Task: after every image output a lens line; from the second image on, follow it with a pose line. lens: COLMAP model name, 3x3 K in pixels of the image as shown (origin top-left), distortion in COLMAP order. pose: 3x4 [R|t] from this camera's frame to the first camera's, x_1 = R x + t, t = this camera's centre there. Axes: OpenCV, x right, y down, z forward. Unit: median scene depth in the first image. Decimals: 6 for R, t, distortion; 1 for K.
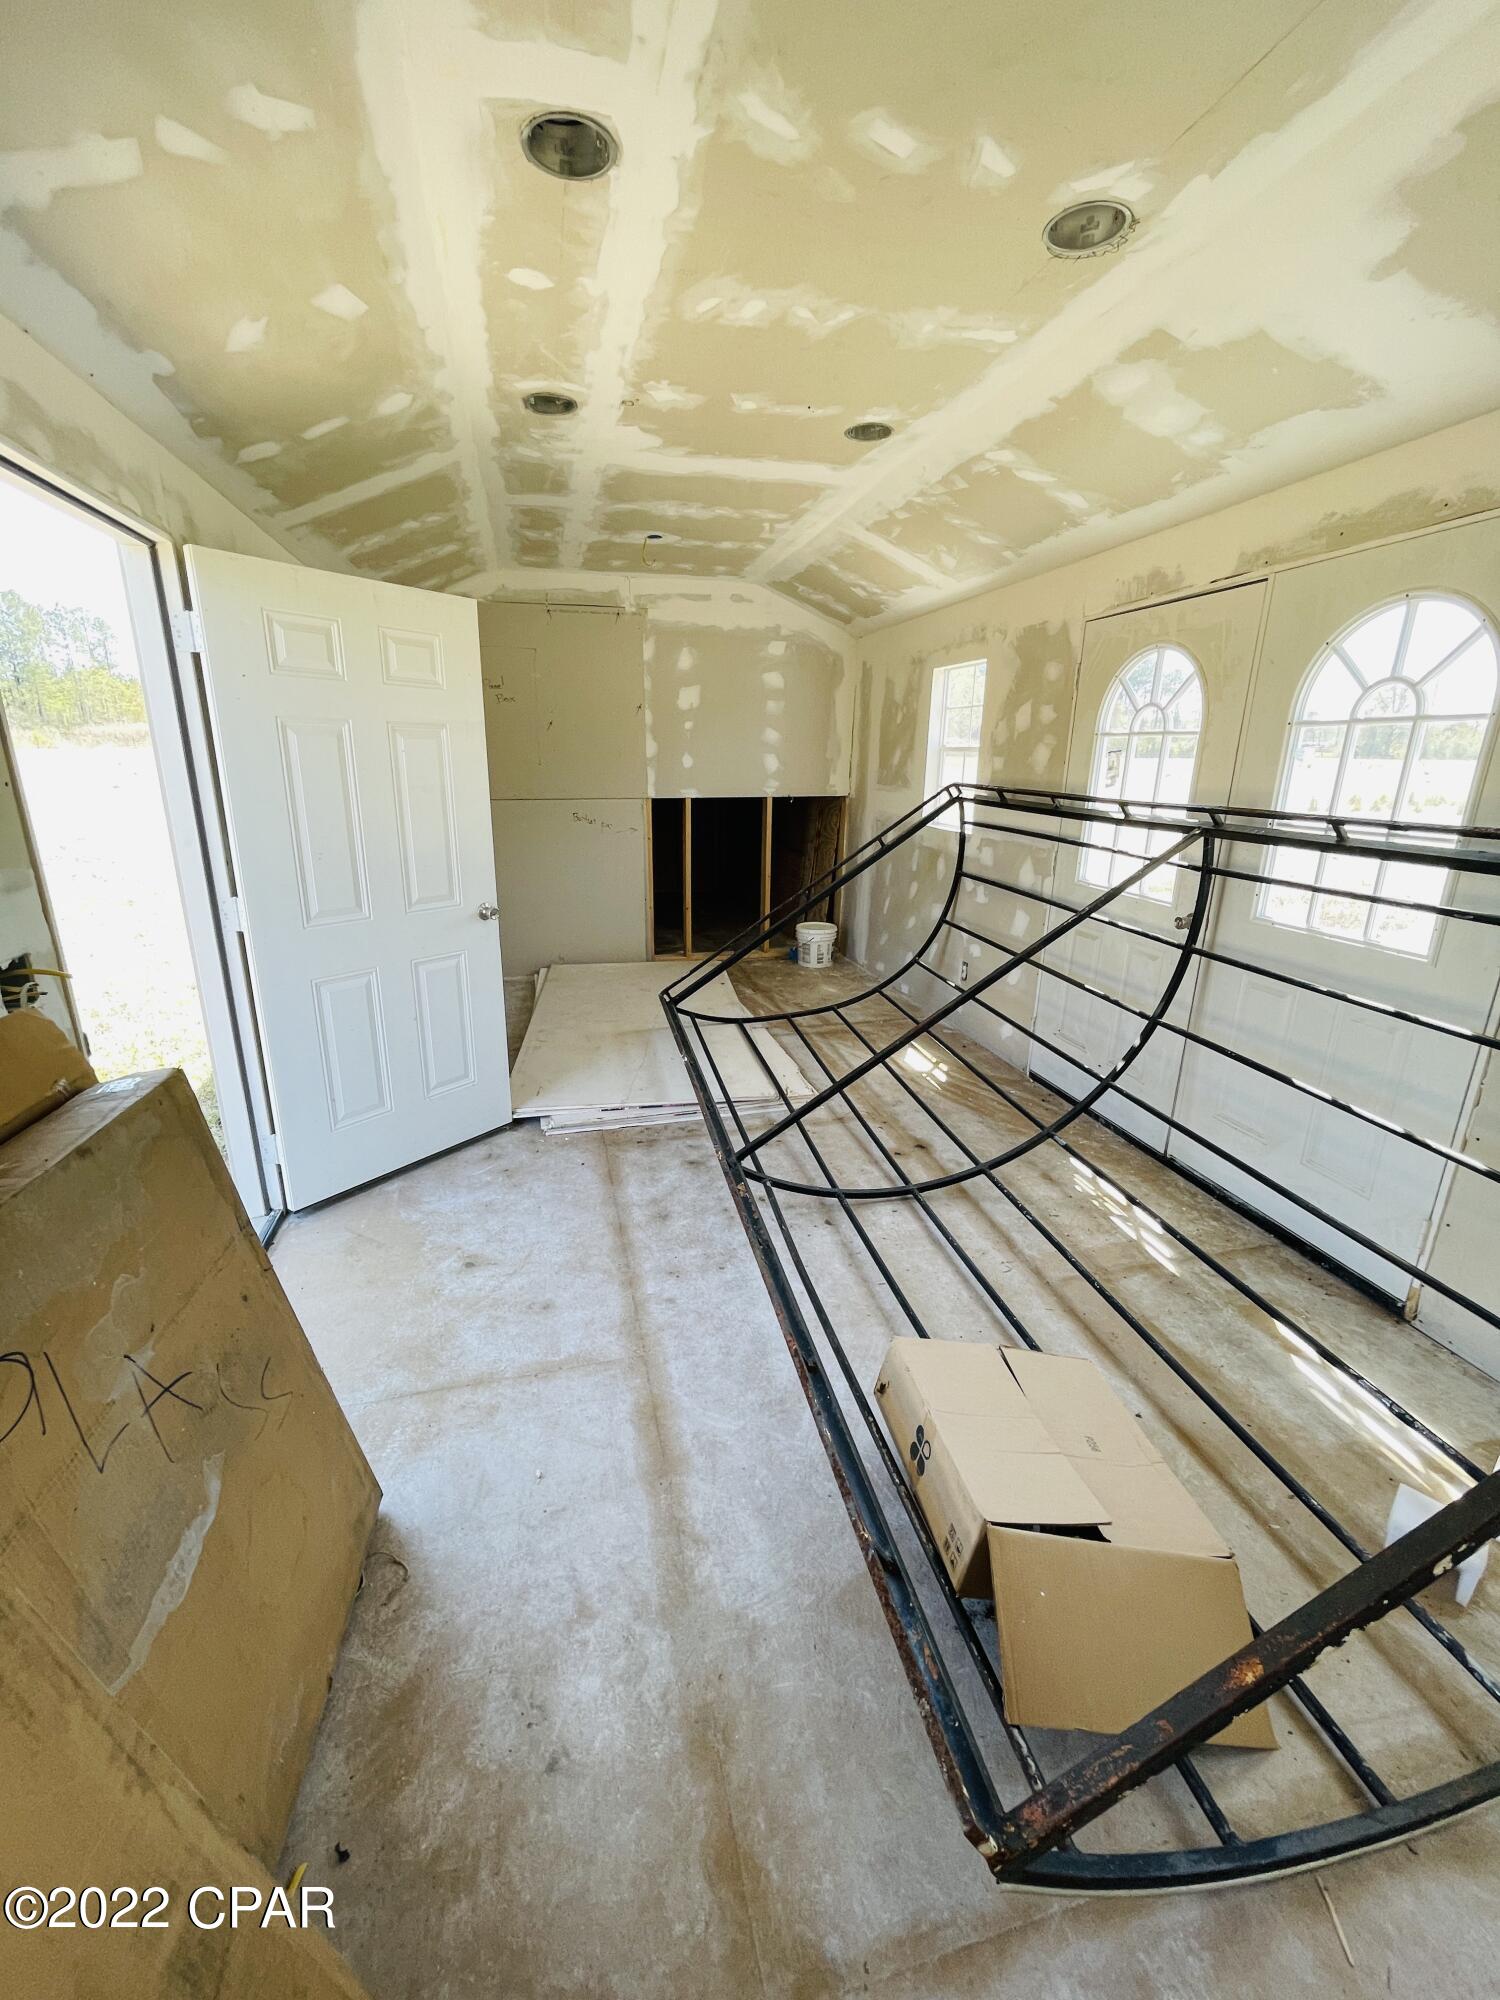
lens RADIAL K [[805.2, 0, 736.0], [0, 805.2, 999.1], [0, 0, 1]] dist [-0.009249, -0.000455]
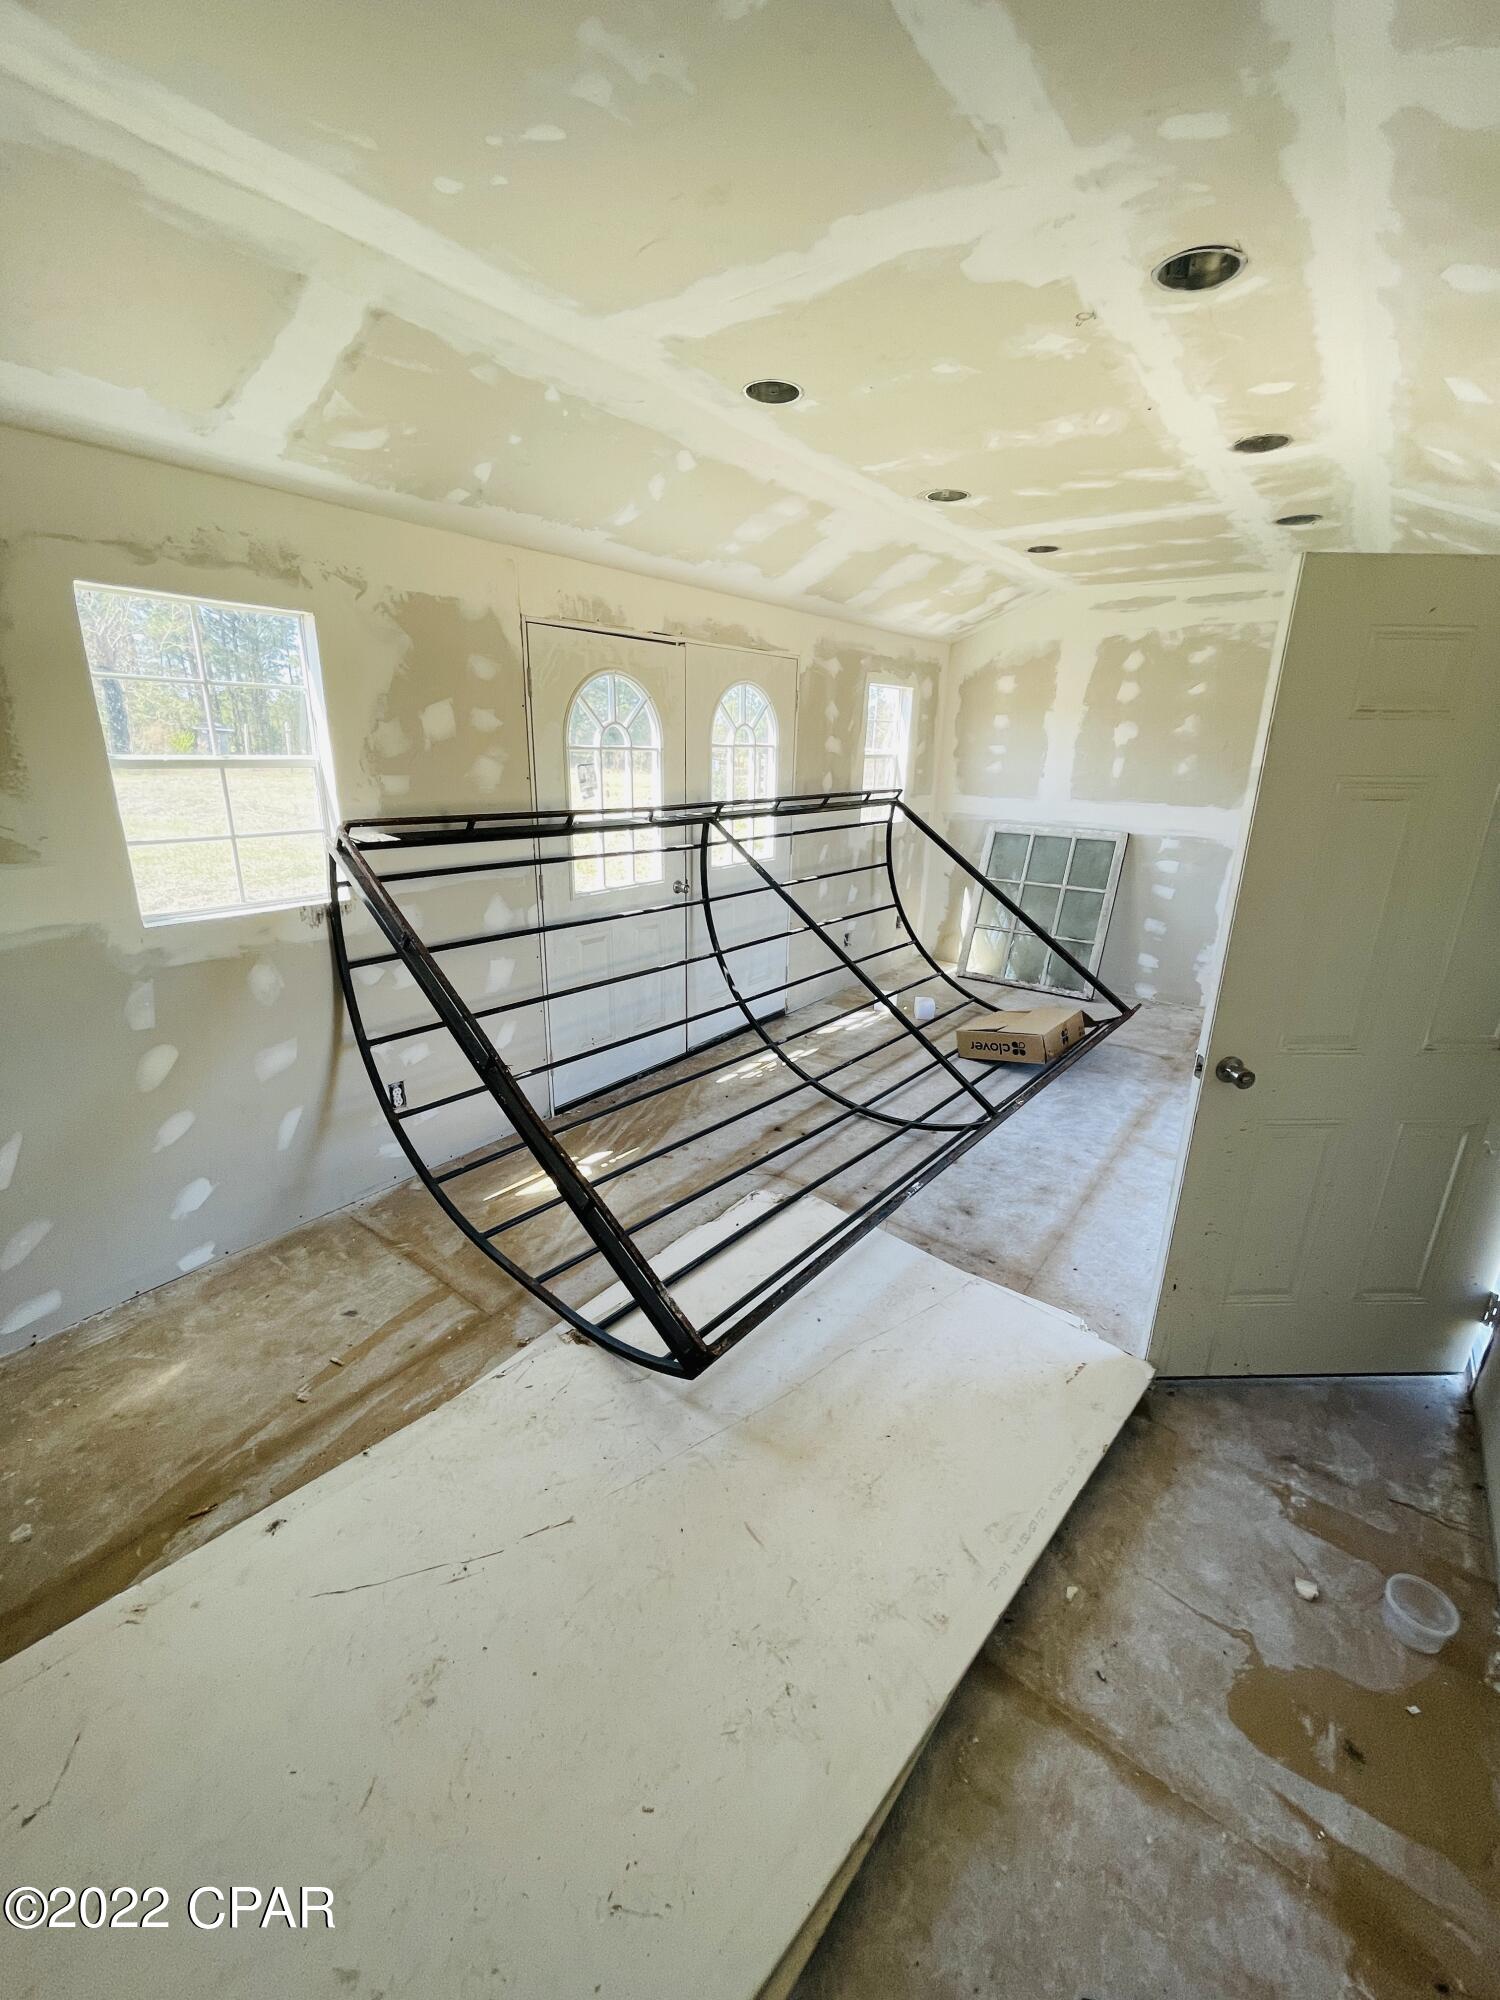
lens RADIAL K [[805.2, 0, 736.5], [0, 805.2, 994.7], [0, 0, 1]] dist [-0.009249, -0.000455]
pose [[-0.624345, -0.255367, 0.738228, -0.557944], [0.201990, 0.860135, 0.468366, -0.559702], [-0.754582, 0.441537, -0.485440, 1.664922]]
